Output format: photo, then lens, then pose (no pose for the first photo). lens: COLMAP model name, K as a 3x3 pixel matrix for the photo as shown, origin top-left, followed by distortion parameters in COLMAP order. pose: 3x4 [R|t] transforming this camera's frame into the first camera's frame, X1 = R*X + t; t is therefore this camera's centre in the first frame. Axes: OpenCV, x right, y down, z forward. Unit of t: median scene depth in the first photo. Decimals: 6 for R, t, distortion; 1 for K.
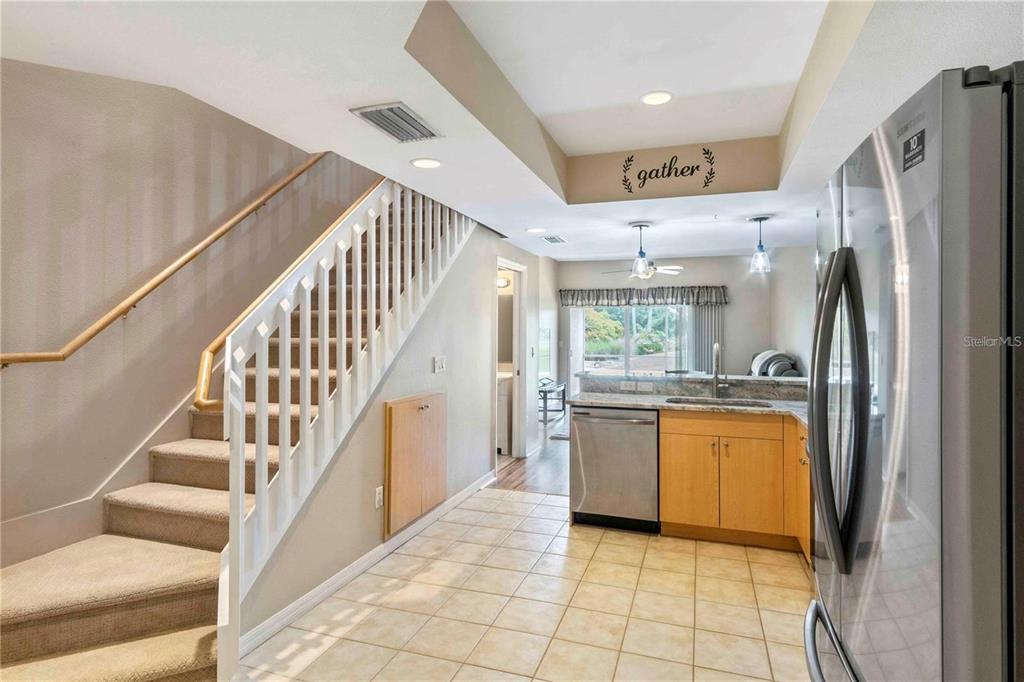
lens RADIAL K [[543.7, 0, 507.7], [0, 543.7, 328.3], [0, 0, 1]] dist [0.005922, -0.000426]
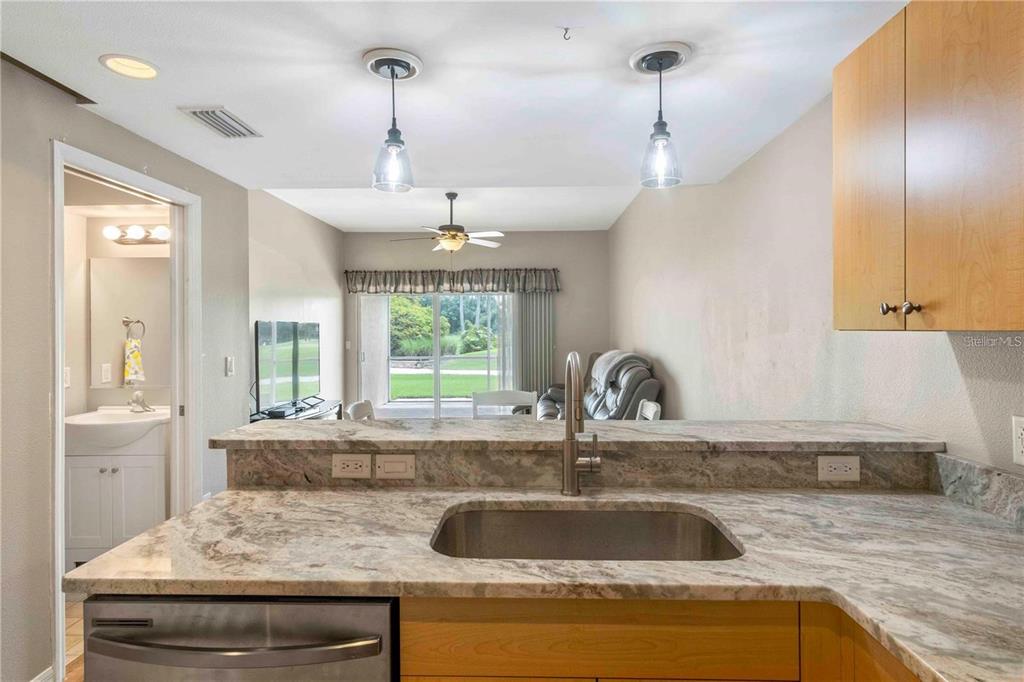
lens RADIAL K [[543.7, 0, 507.6], [0, 543.7, 330.1], [0, 0, 1]] dist [0.005922, -0.000426]
pose [[0.953711, -0.009806, 0.300565, 0.235432], [0.007222, 0.999927, 0.009707, 0.009023], [-0.300638, -0.007087, 0.953712, 0.675510]]
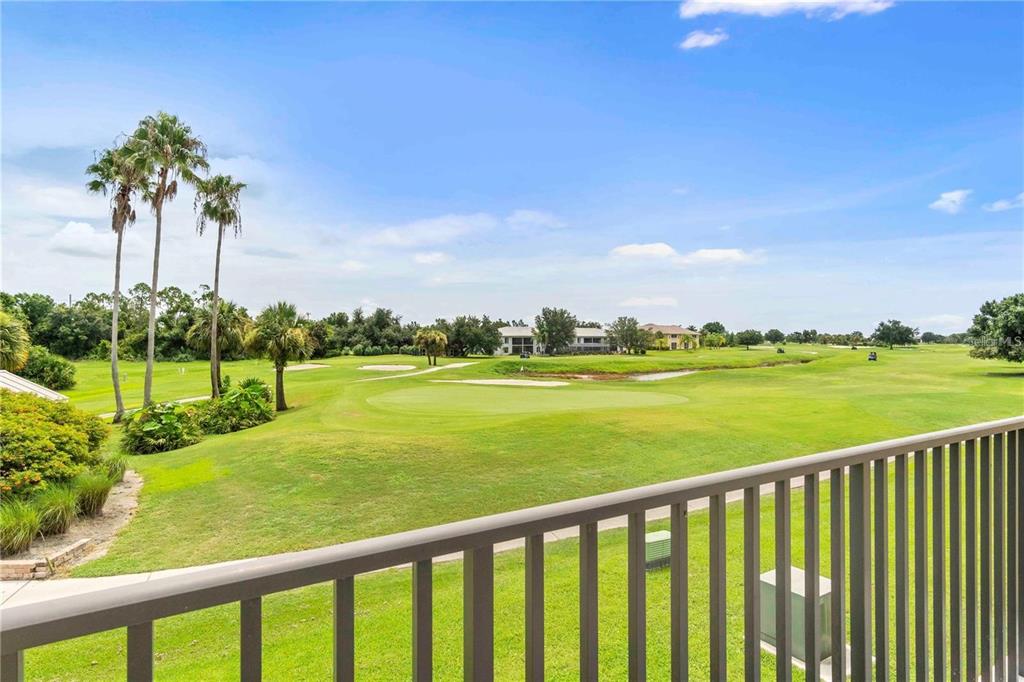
lens RADIAL K [[543.7, 0, 522.3], [0, 543.7, 337.0], [0, 0, 1]] dist [0.005922, -0.000426]
pose [[0.629586, 0.000443, 0.776931, 0.516861], [0.003521, 0.999988, -0.003424, -0.743913], [-0.776923, 0.004891, 0.629576, 3.309558]]
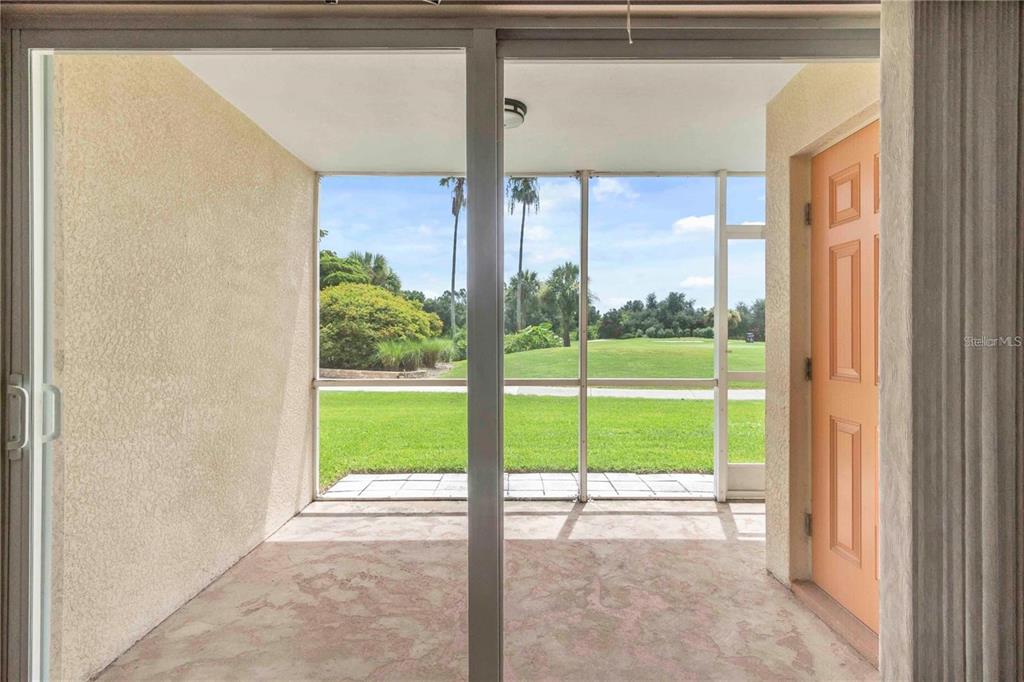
lens RADIAL K [[543.7, 0, 509.3], [0, 543.7, 341.6], [0, 0, 1]] dist [0.005922, -0.000426]
pose [[0.944705, -0.006948, 0.327847, 0.506334], [-0.000021, 0.999774, 0.021250, 0.072368], [-0.327921, -0.020082, 0.944492, 2.417134]]
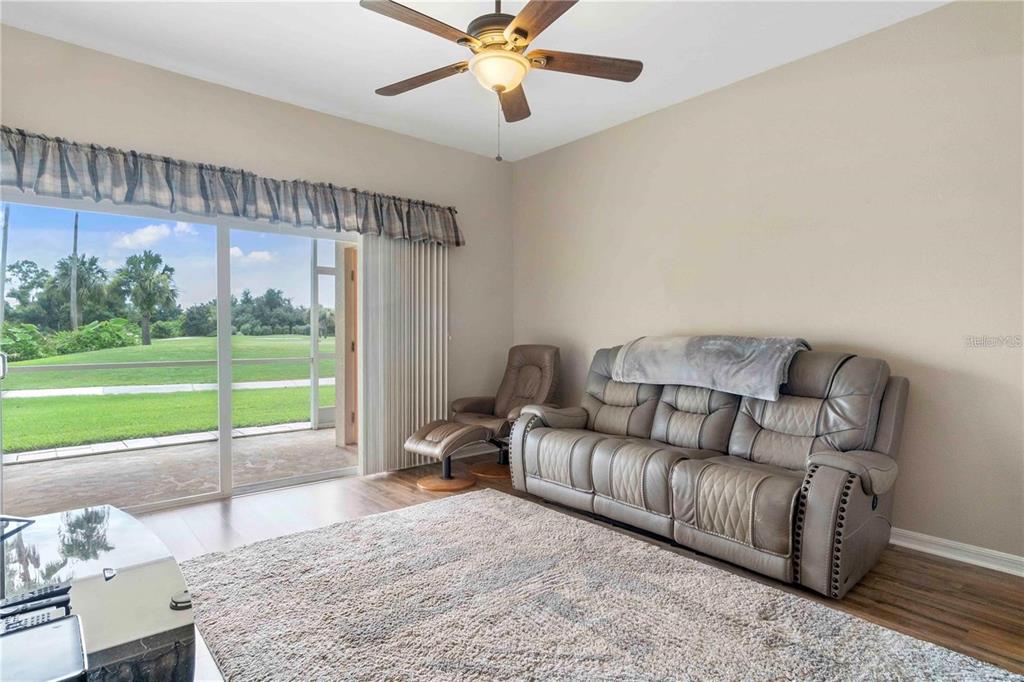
lens RADIAL K [[543.7, 0, 515.4], [0, 543.7, 332.2], [0, 0, 1]] dist [0.005922, -0.000426]
pose [[0.498259, -0.003301, 0.867022, 0.021007], [-0.005334, 0.999962, 0.006872, 0.073141], [-0.867012, -0.008049, 0.498223, 1.817119]]
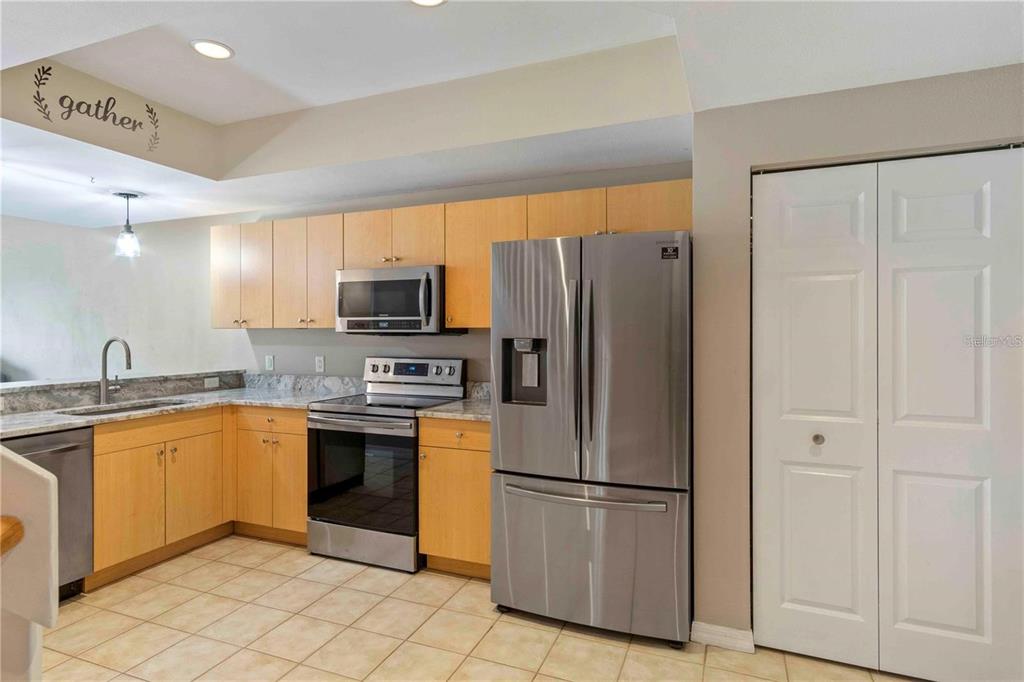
lens RADIAL K [[543.7, 0, 514.5], [0, 543.7, 332.6], [0, 0, 1]] dist [0.005922, -0.000426]
pose [[0.040836, -0.007103, 0.999141, -0.427742], [-0.007106, 0.999947, 0.007399, 0.010365], [-0.999141, -0.007402, 0.040783, 0.366260]]
